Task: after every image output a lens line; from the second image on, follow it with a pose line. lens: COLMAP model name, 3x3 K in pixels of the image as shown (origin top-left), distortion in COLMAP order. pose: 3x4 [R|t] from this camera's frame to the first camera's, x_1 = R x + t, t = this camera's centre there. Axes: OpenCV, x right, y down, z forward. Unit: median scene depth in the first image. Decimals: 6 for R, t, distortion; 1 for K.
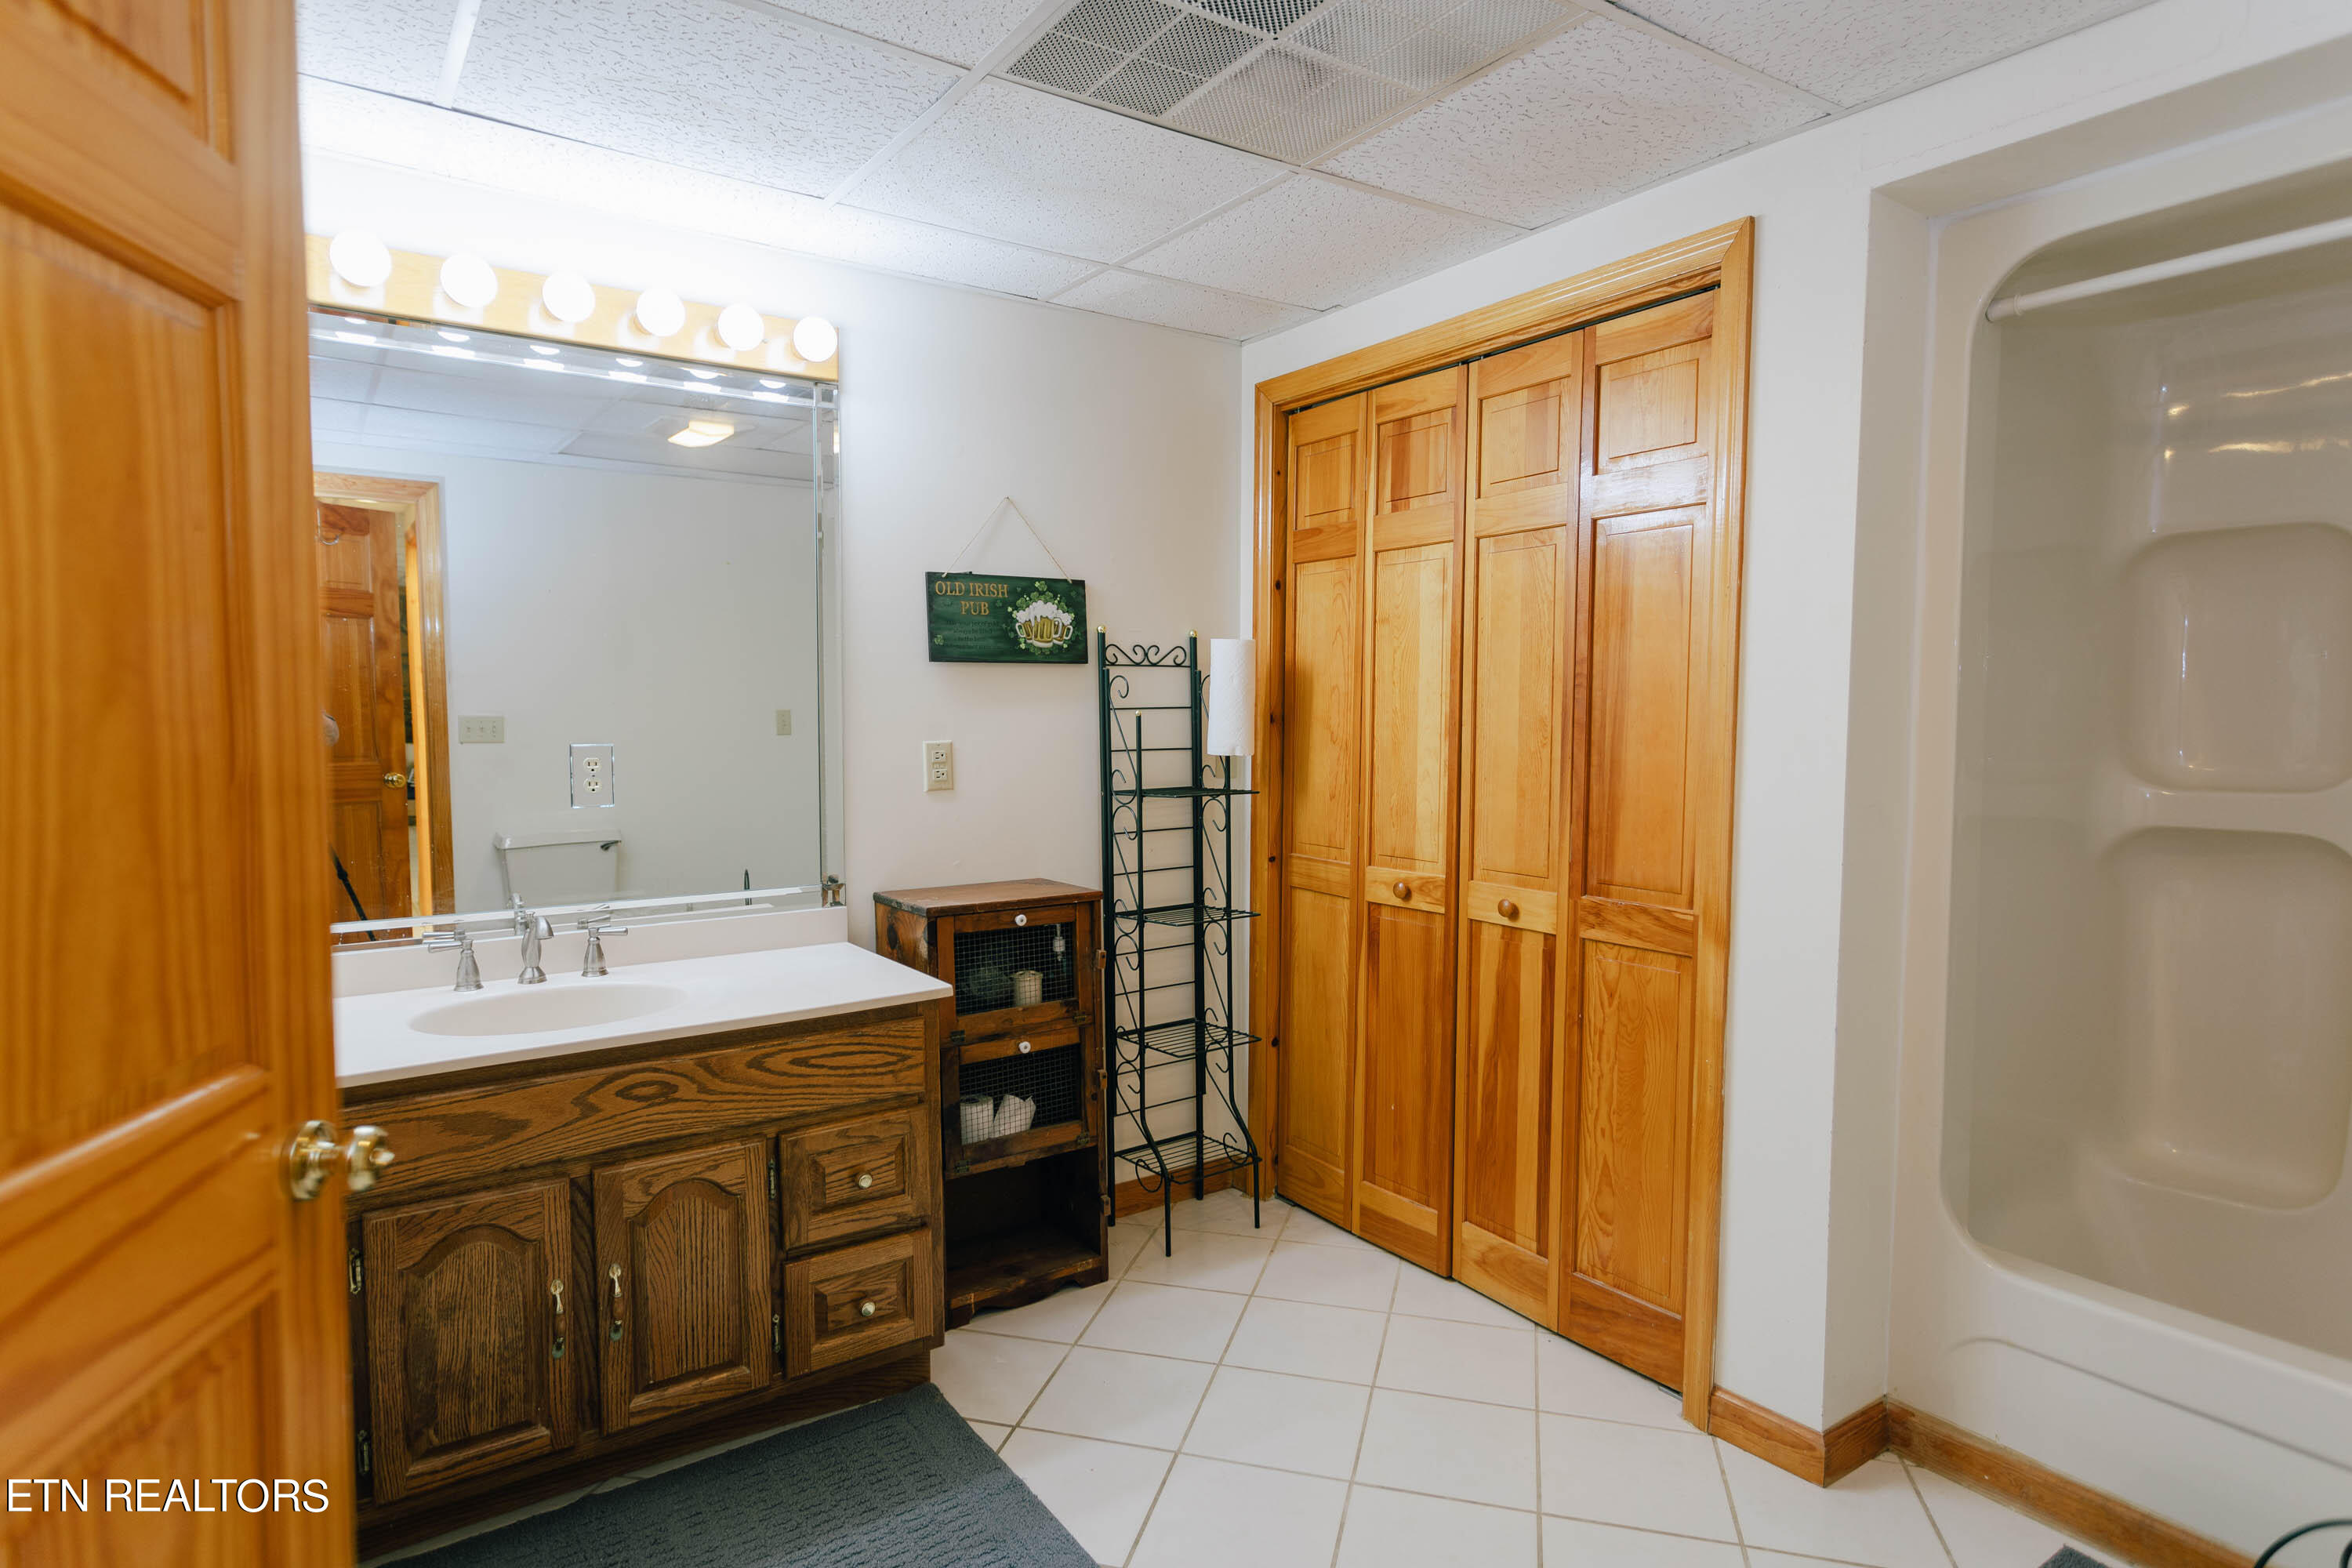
lens RADIAL K [[1266.1, 0, 1173.1], [0, 1266.1, 786.0], [0, 0, 1]] dist [0.002578, 0.001685]
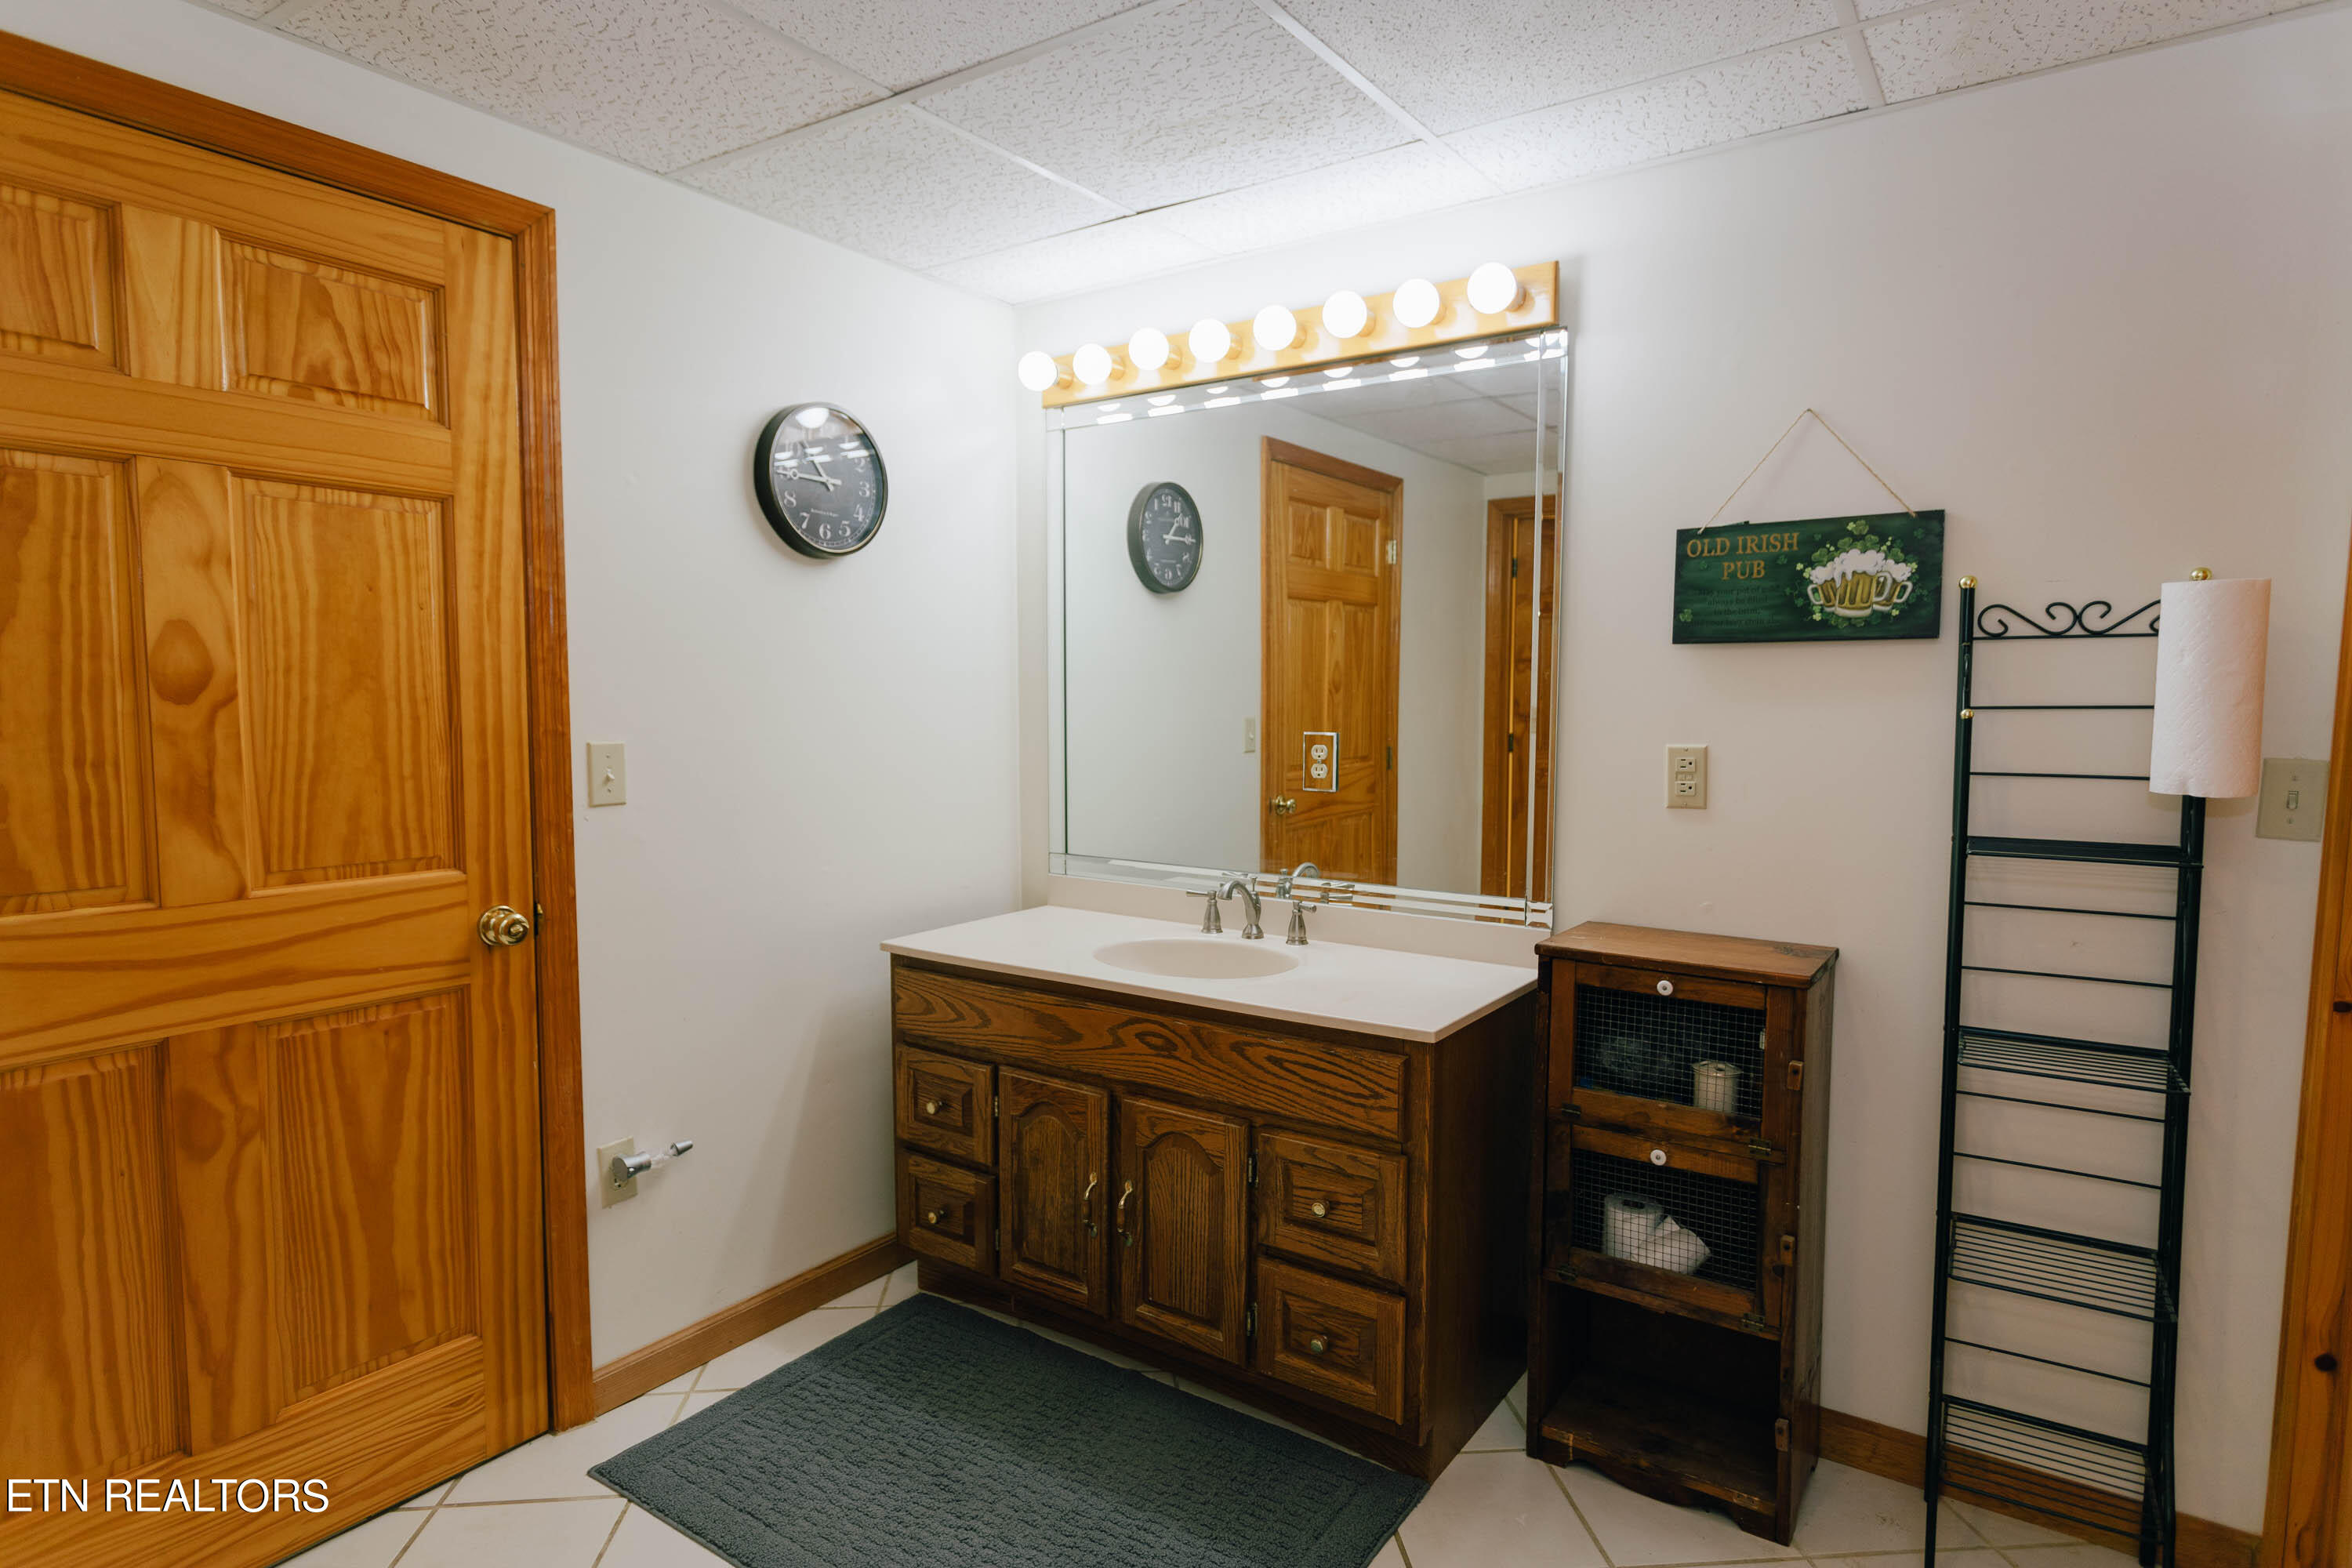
lens RADIAL K [[1266.1, 0, 1174.1], [0, 1266.1, 784.4], [0, 0, 1]] dist [0.002578, 0.001685]
pose [[0.350173, 0.070986, -0.933992, 0.468379], [-0.064438, 0.996588, 0.051584, -0.033555], [0.934466, 0.042121, 0.353552, 0.460128]]
